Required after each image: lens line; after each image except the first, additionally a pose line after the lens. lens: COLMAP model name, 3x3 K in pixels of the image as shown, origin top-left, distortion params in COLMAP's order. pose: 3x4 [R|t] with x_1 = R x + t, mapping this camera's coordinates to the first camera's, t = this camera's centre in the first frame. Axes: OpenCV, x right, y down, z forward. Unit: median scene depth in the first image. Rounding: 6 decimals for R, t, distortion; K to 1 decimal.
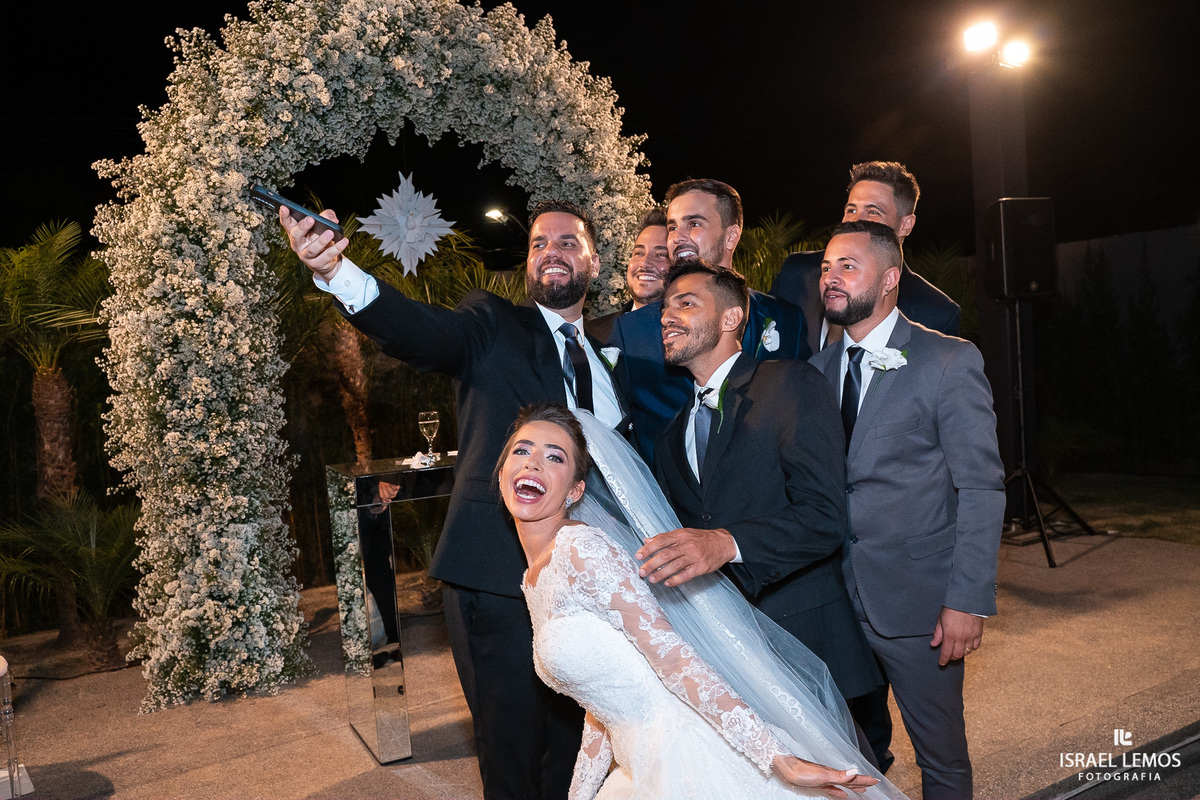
lens RADIAL K [[980.2, 0, 600.0], [0, 980.2, 400.0], [0, 0, 1]] dist [-0.120476, 0.099562]
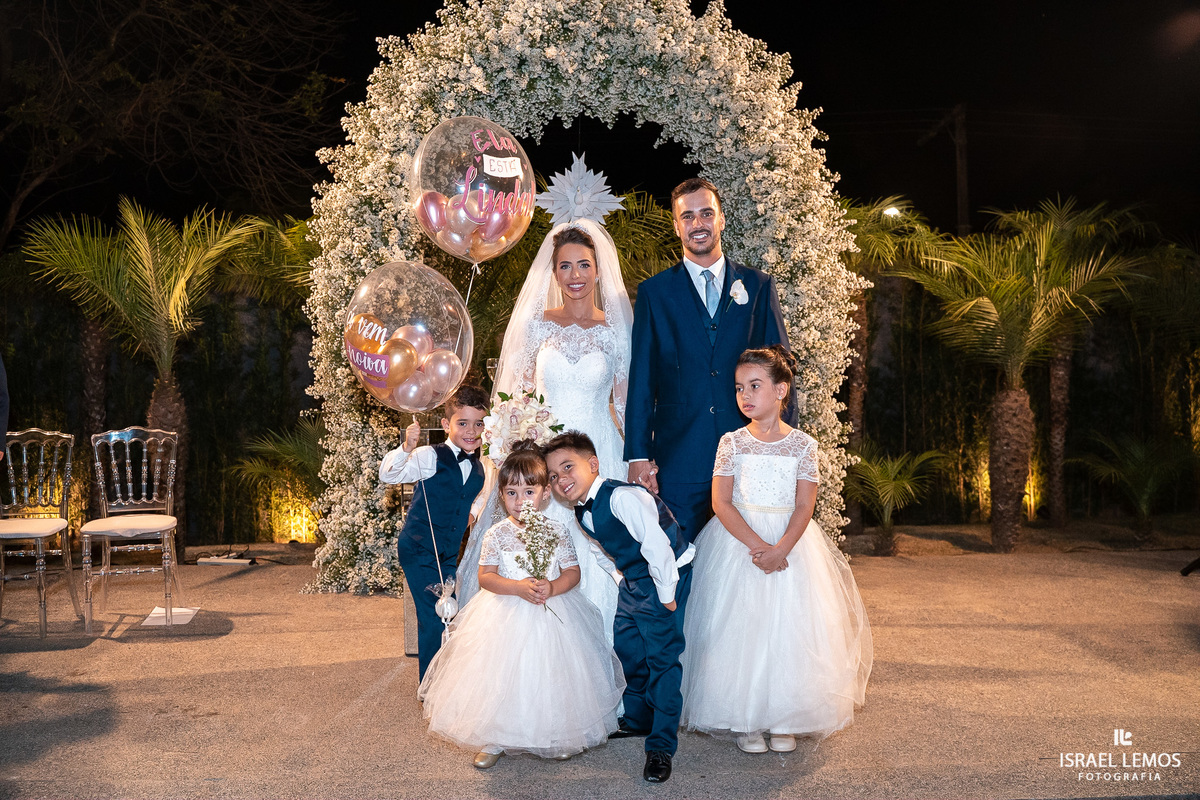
lens RADIAL K [[980.2, 0, 600.0], [0, 980.2, 400.0], [0, 0, 1]] dist [-0.120476, 0.099562]
pose [[0.892264, 0.073769, -0.445447, 0.378853], [-0.074649, 0.997088, 0.015598, 0.028586], [0.445301, 0.019334, 0.895172, 0.038315]]
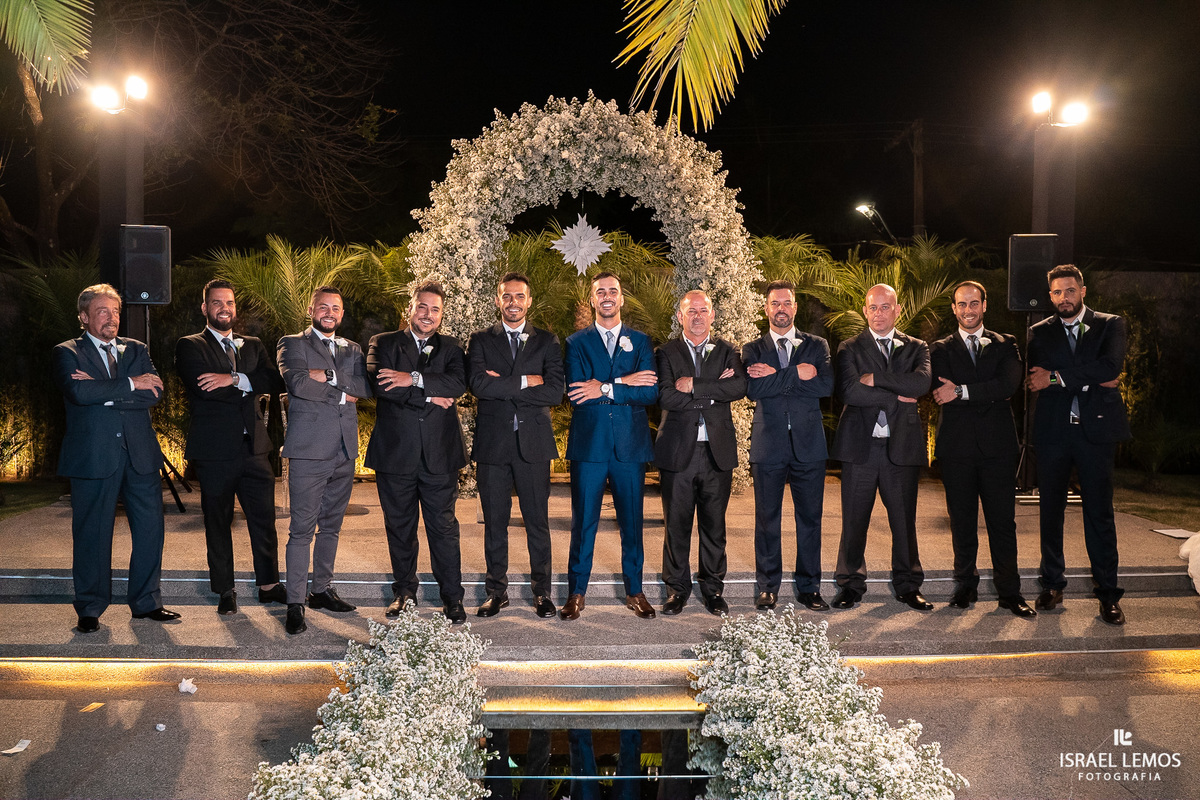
lens RADIAL K [[980.2, 0, 600.0], [0, 980.2, 400.0], [0, 0, 1]] dist [-0.120476, 0.099562]
pose [[0.888558, 0.100219, -0.447683, 0.702470], [-0.088457, 0.994963, 0.047165, 0.003395], [0.450155, -0.002308, 0.892948, -0.562618]]
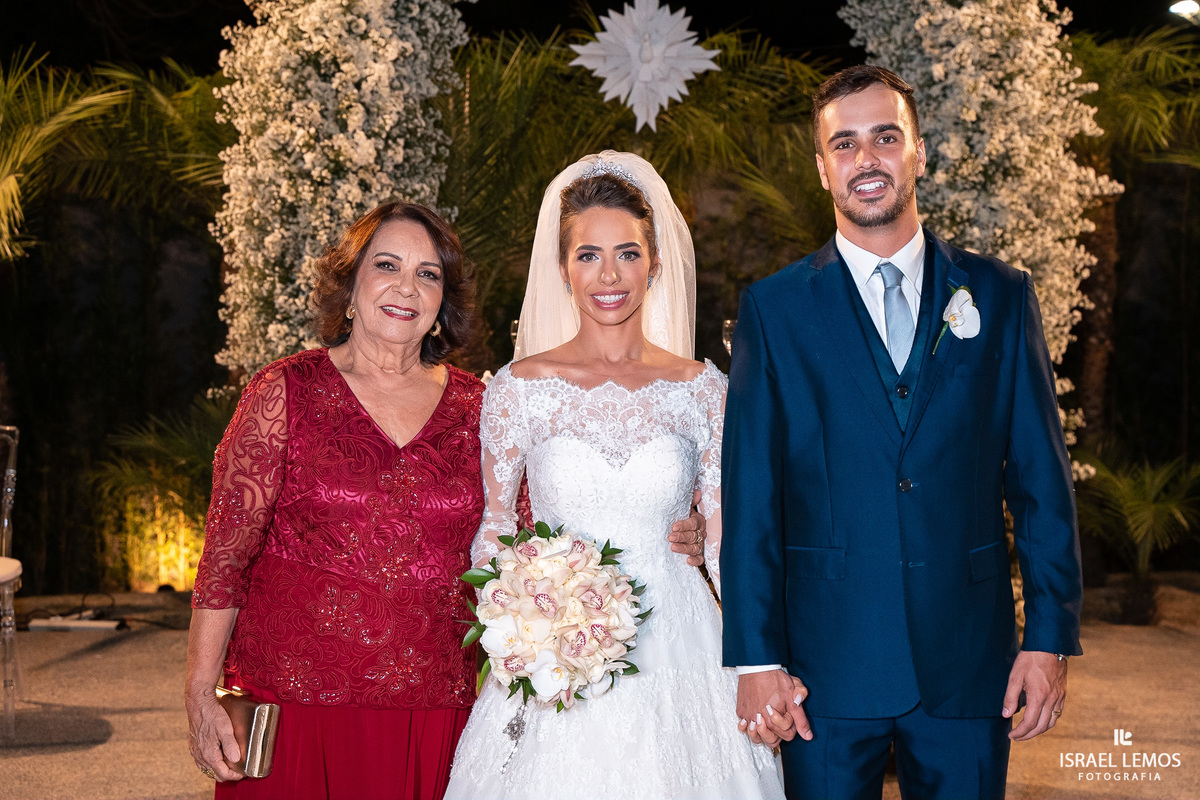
lens RADIAL K [[1704.5, 0, 600.0], [0, 1704.5, 400.0], [0, 0, 1]] dist [0.103133, 0.081553]
pose [[0.876491, 0.096934, -0.471559, 0.424533], [-0.078302, 0.995181, 0.059029, -0.007748], [0.475008, -0.014815, 0.879857, -0.096867]]
